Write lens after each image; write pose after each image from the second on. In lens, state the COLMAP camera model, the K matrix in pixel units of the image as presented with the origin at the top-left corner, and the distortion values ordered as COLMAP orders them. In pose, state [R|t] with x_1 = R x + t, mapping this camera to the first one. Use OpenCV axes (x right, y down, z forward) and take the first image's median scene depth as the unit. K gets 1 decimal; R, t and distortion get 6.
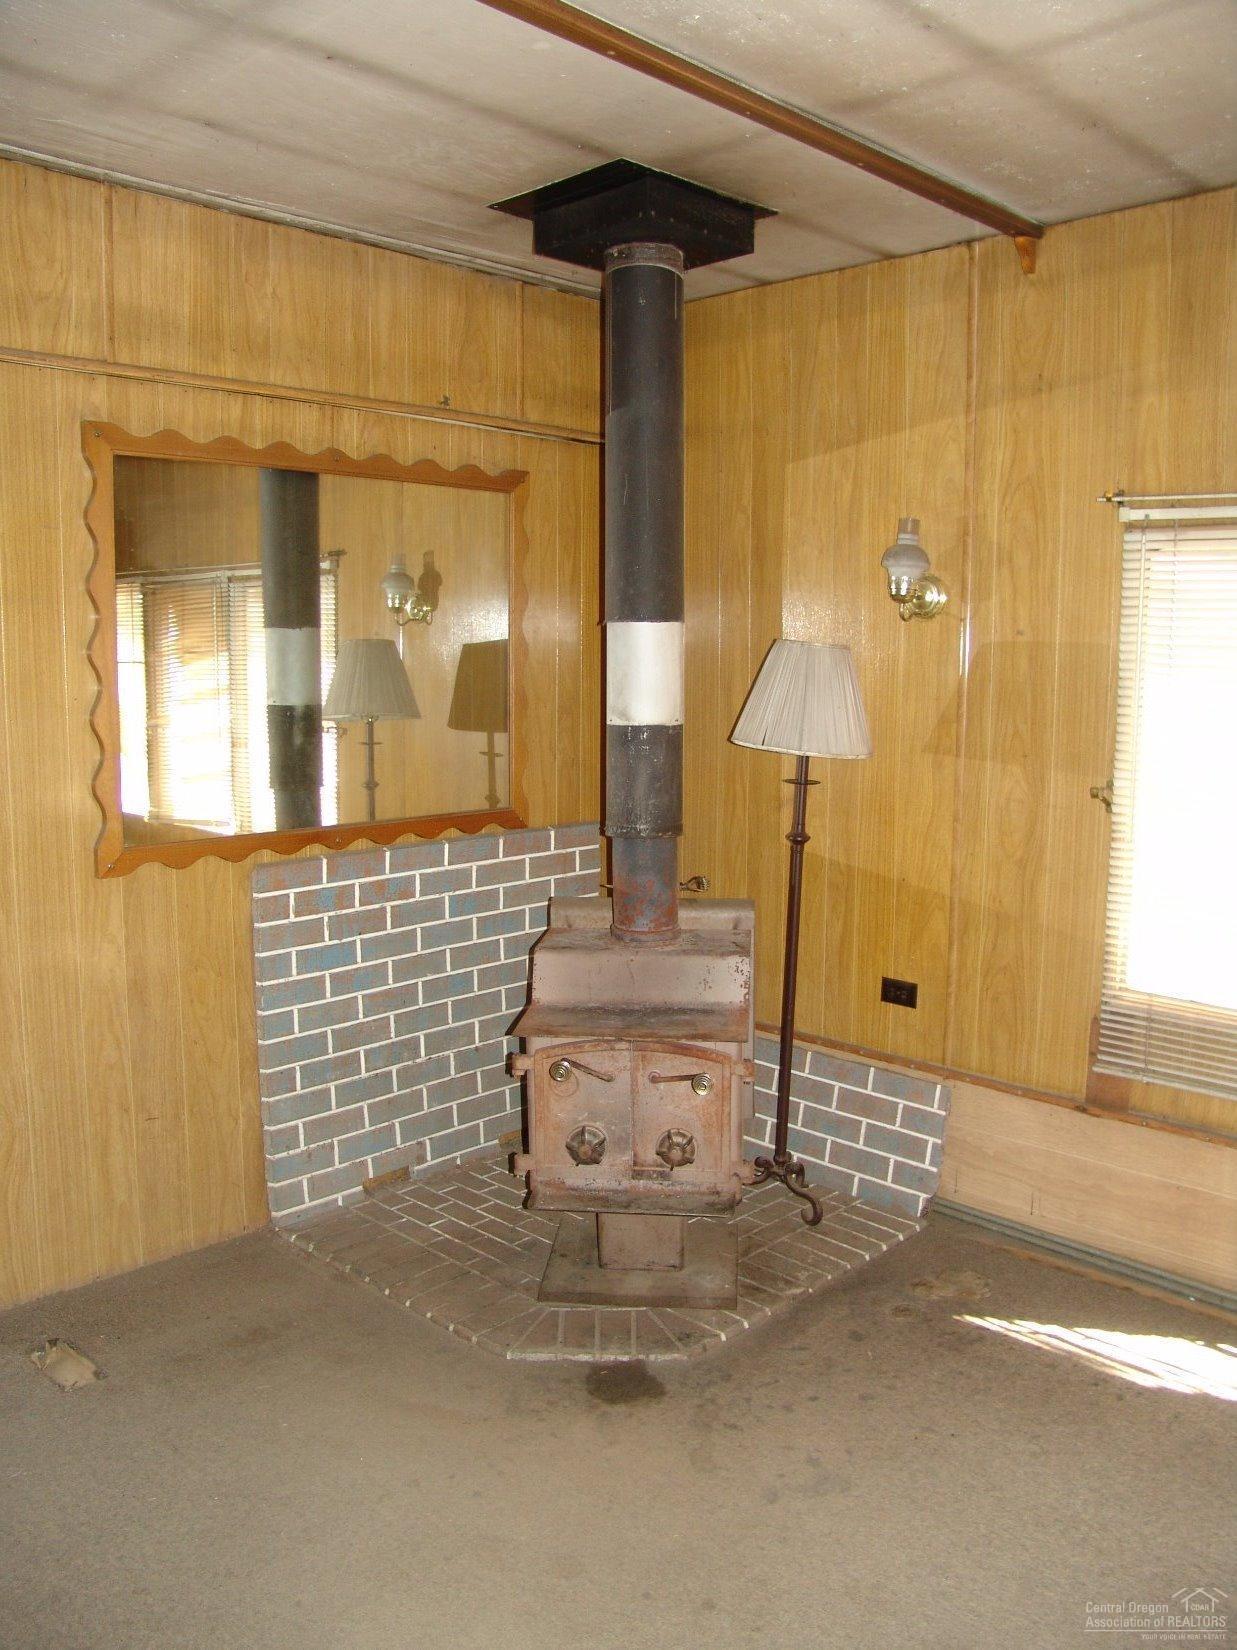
lens RADIAL K [[1374.0, 0, 607.3], [0, 1374.0, 833.0], [0, 0, 1]] dist [-0.159423, 0.141414]
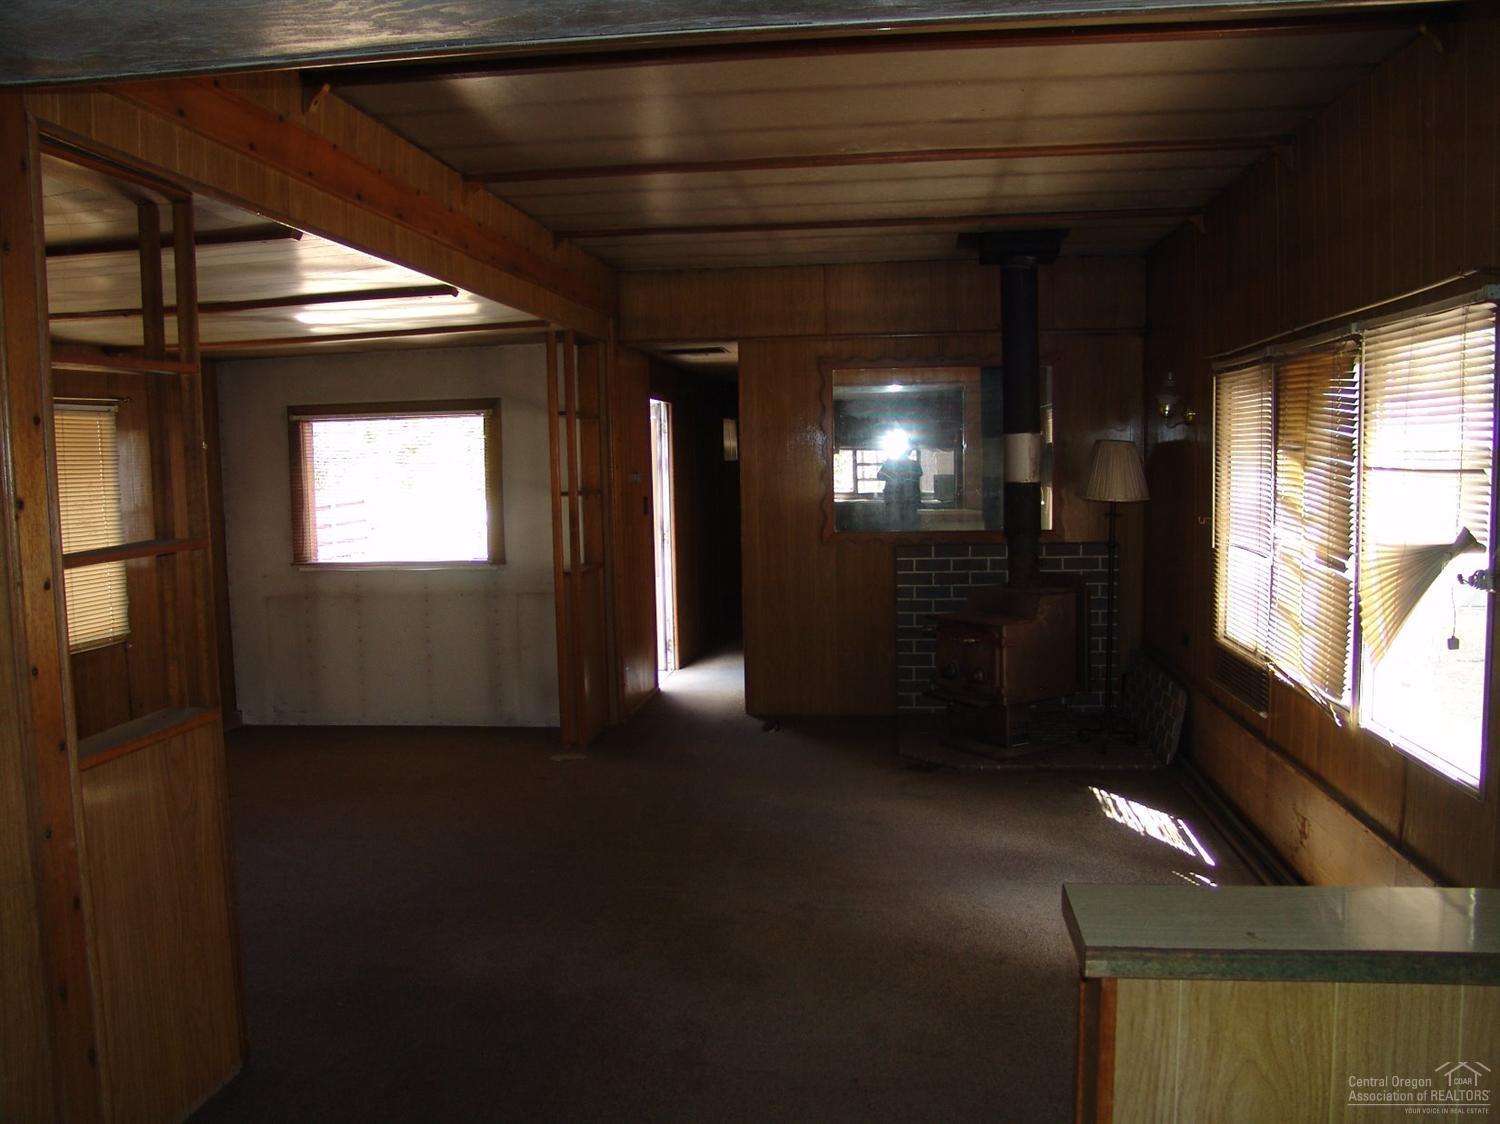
lens RADIAL K [[1249.1, 0, 752.3], [0, 1249.1, 563.0], [0, 0, 1]] dist [-0.159423, 0.141414]
pose [[0.625977, 0.061091, -0.777445, 1.350473], [-0.094114, 0.995558, 0.002453, 0.080312], [0.774141, 0.071633, 0.628947, -0.539586]]
